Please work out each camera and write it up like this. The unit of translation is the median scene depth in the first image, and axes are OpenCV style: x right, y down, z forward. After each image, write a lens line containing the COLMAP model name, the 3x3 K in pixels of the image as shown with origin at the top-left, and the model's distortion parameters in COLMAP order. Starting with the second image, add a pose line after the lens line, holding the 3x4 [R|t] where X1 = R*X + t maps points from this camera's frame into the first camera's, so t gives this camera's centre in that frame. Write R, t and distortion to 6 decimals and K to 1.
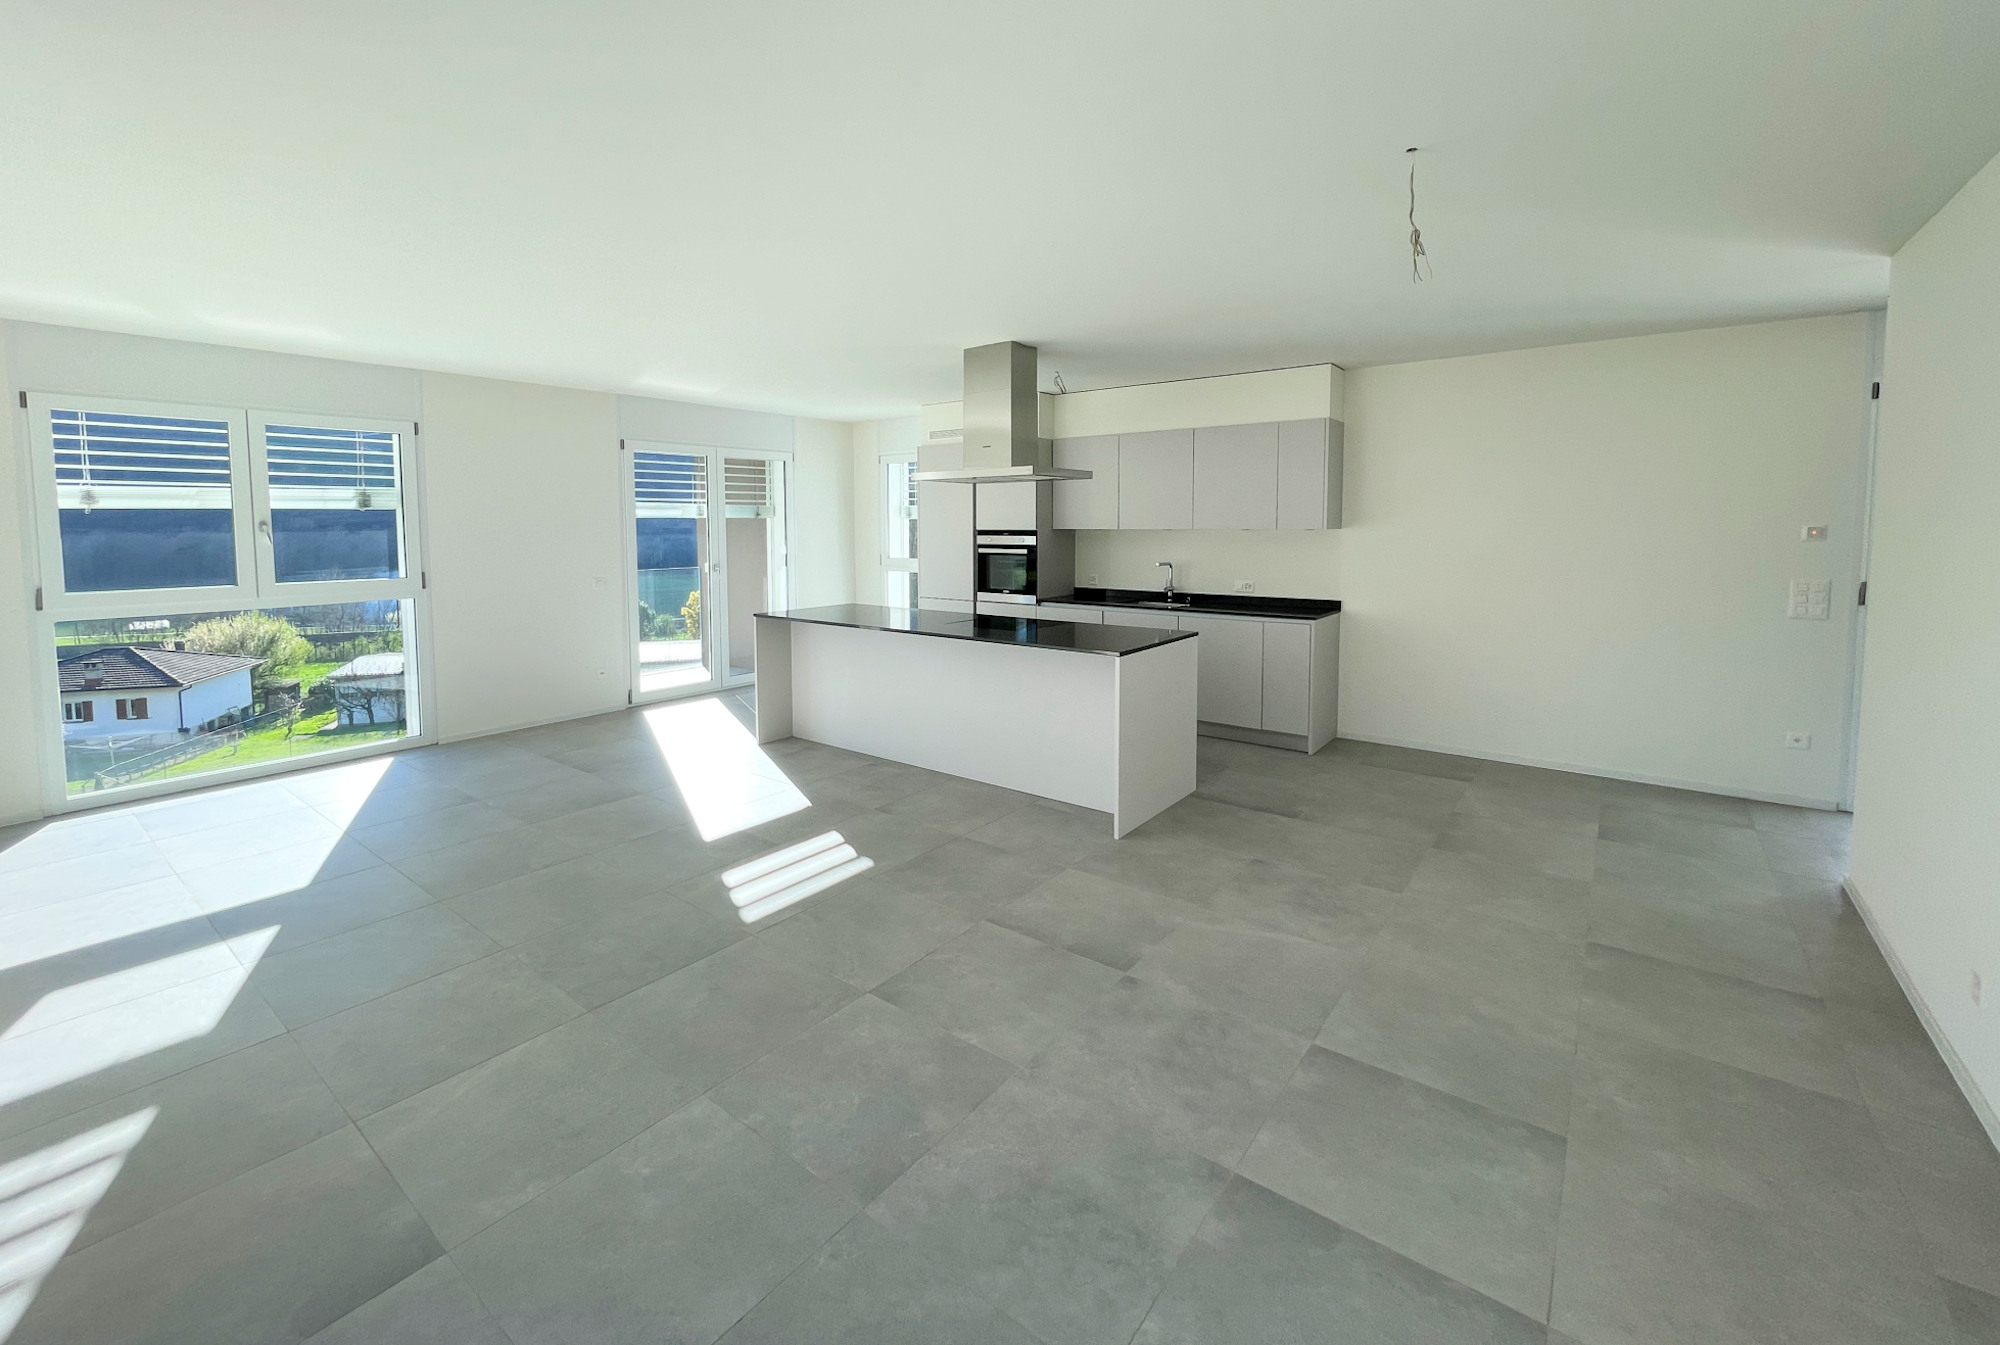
lens RADIAL K [[823.1, 0, 974.9], [0, 823.1, 585.9], [0, 0, 1]] dist [-0.014265, 0.000076]
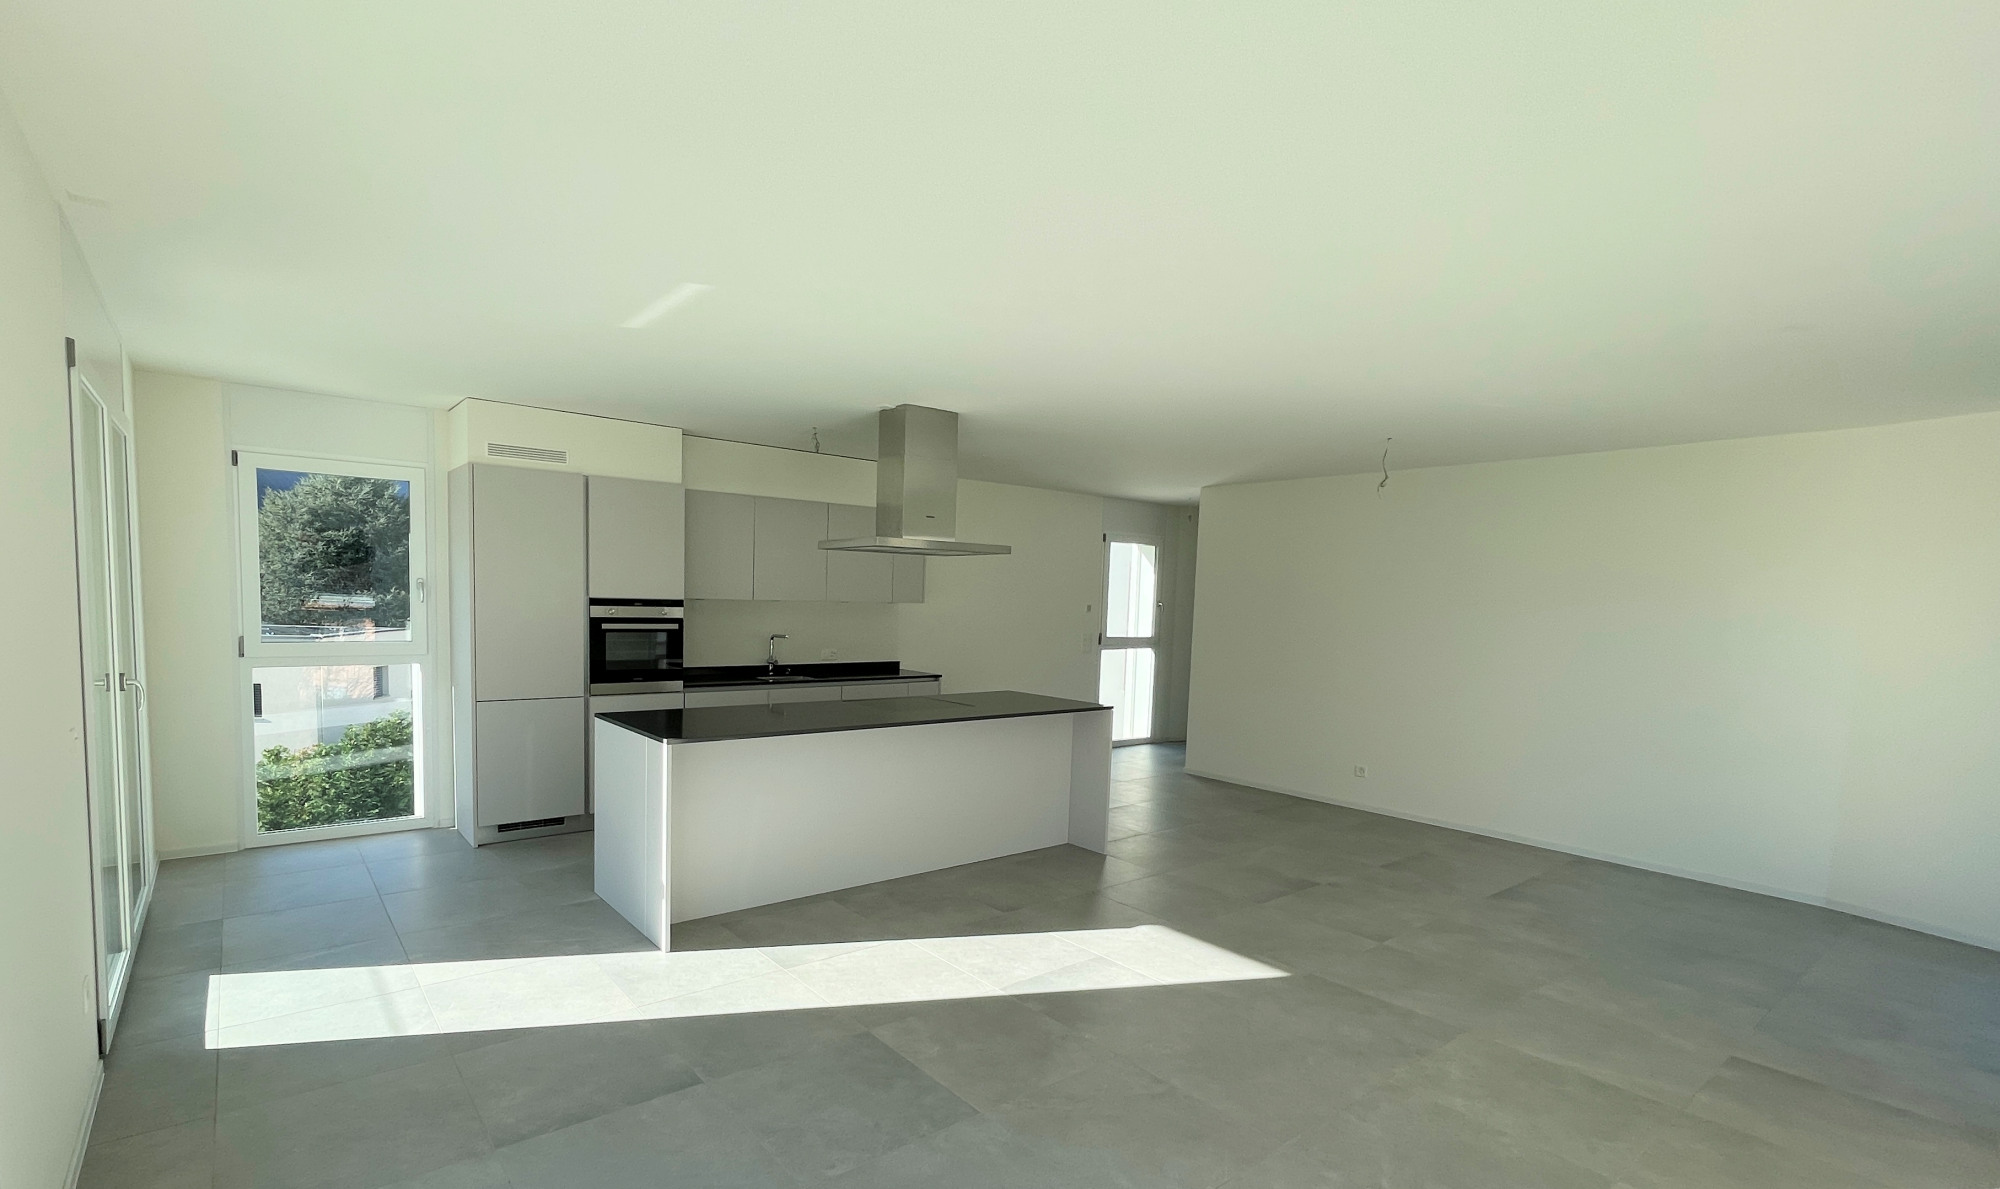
lens RADIAL K [[894.4, 0, 916.1], [0, 894.4, 670.0], [0, 0, 1]] dist [-0.010883, -0.000587]
pose [[0.249316, -0.071630, 0.965770, -0.730227], [0.042108, 0.997119, 0.063085, -0.044948], [-0.967506, 0.024938, 0.251614, 0.562470]]
